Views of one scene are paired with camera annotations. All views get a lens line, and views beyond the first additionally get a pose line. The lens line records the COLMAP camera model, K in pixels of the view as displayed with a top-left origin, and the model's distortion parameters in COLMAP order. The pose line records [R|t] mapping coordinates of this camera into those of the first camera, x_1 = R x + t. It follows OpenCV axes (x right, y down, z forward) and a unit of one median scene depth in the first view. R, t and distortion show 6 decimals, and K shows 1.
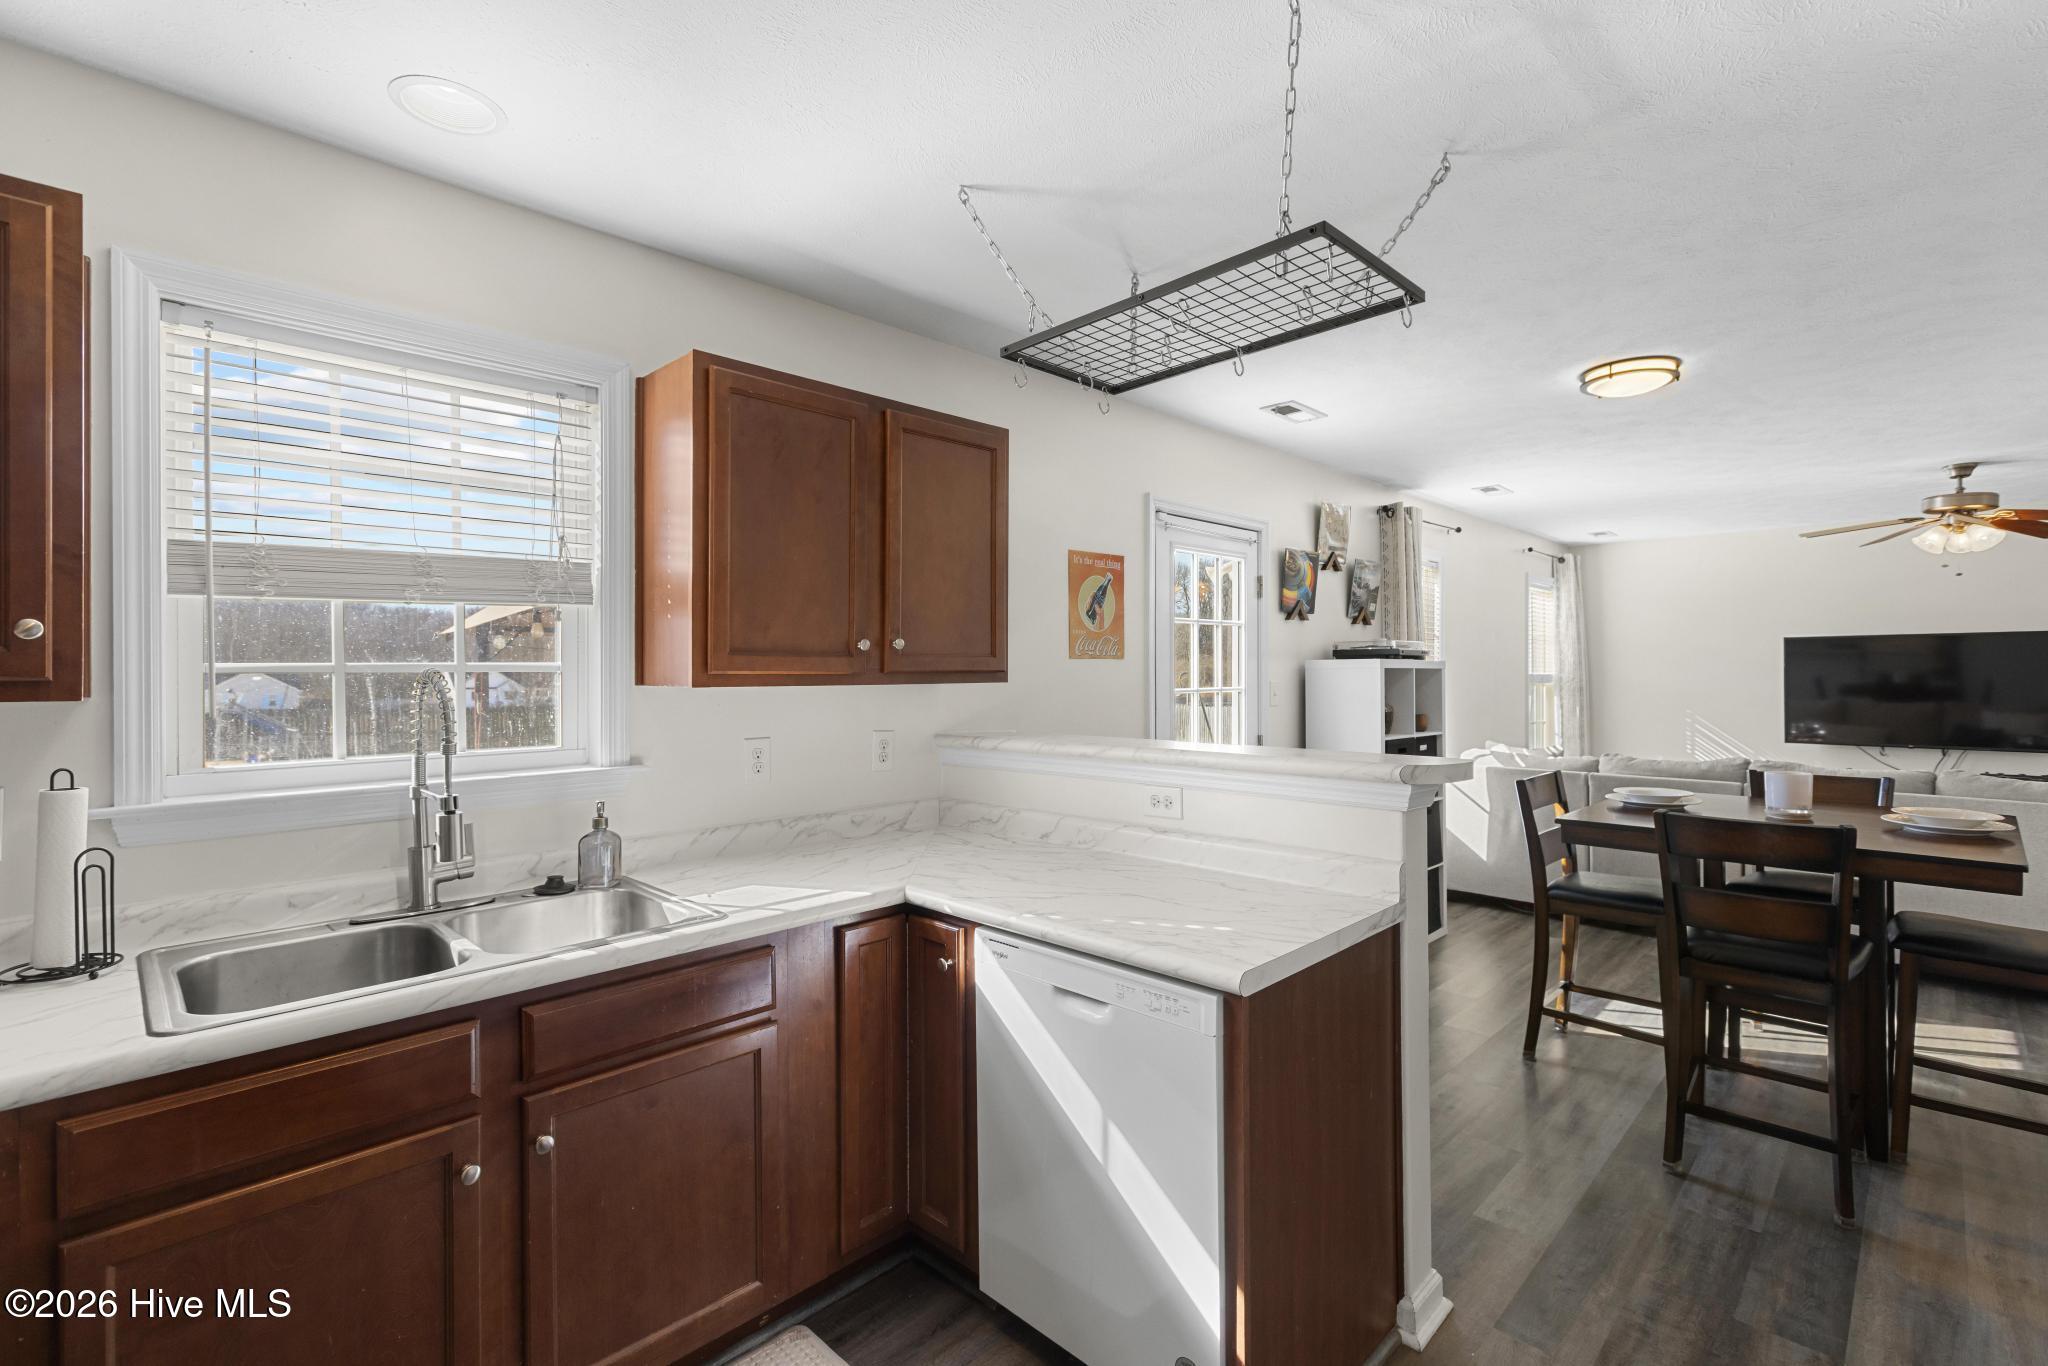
lens RADIAL K [[915.0, 0, 1022.6], [0, 915.0, 678.2], [0, 0, 1]] dist [-0.000395, 0.000044]
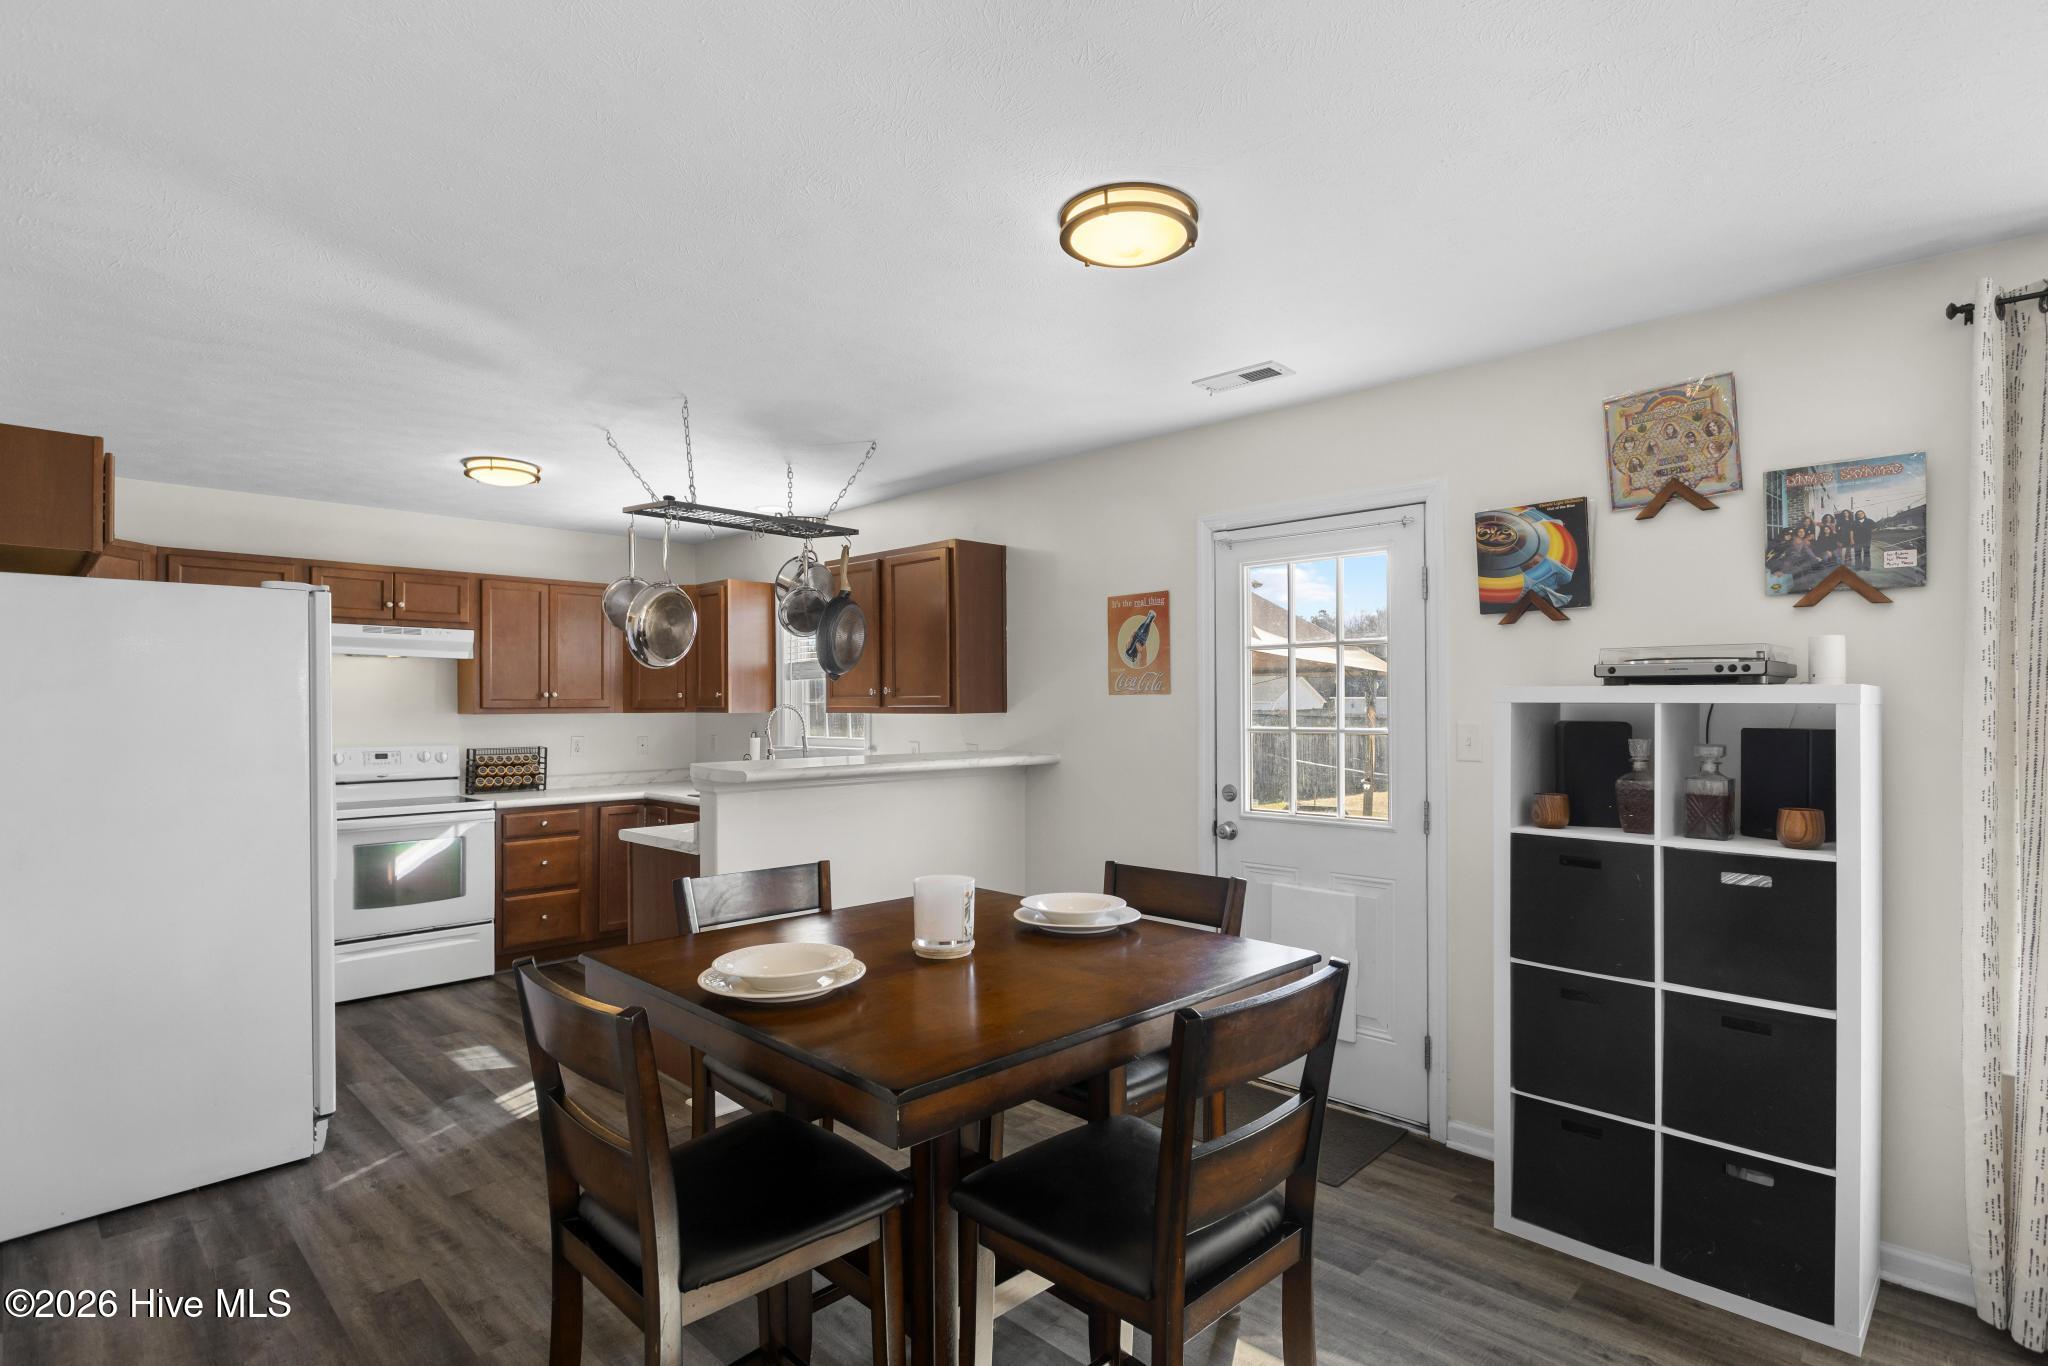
lens RADIAL K [[1019.2, 0, 1033.4], [0, 1019.2, 703.9], [0, 0, 1]] dist [-0.001303, -0.002271]
pose [[0.009708, 0.003733, -0.999946, 1.266682], [-0.004914, 0.999981, 0.003685, -0.014065], [0.999941, 0.004878, 0.009727, 0.878820]]
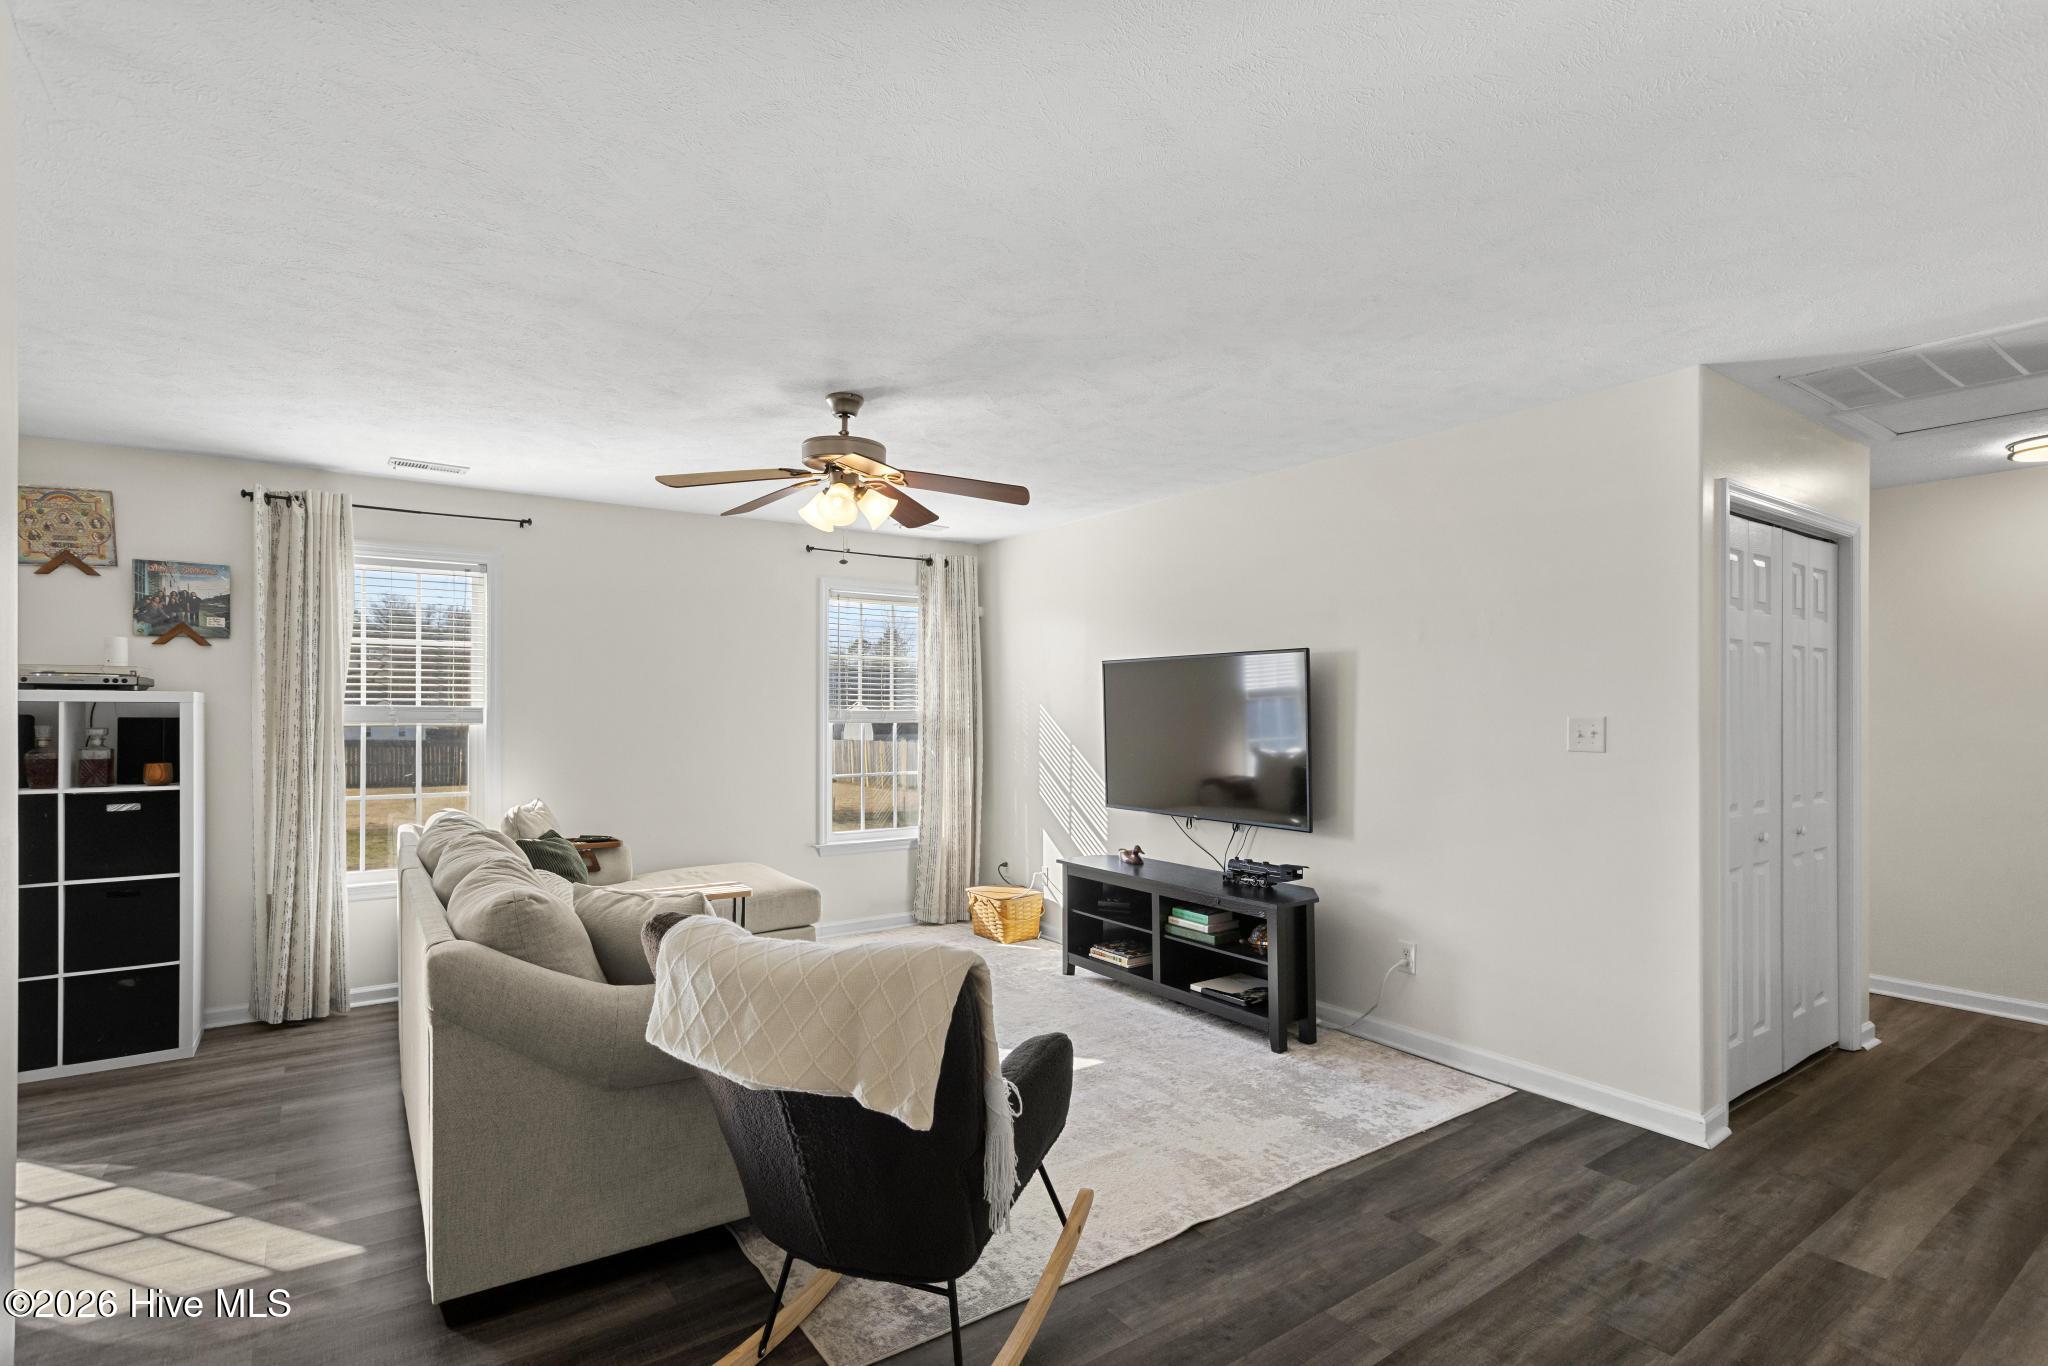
lens RADIAL K [[1002.4, 0, 1037.3], [0, 1002.4, 700.6], [0, 0, 1]] dist [0.000018, -0.001043]
pose [[0.986596, 0.004409, -0.163121, 1.778419], [-0.006197, 0.999926, -0.010455, -0.010238], [0.163063, 0.011325, 0.986551, 0.424948]]
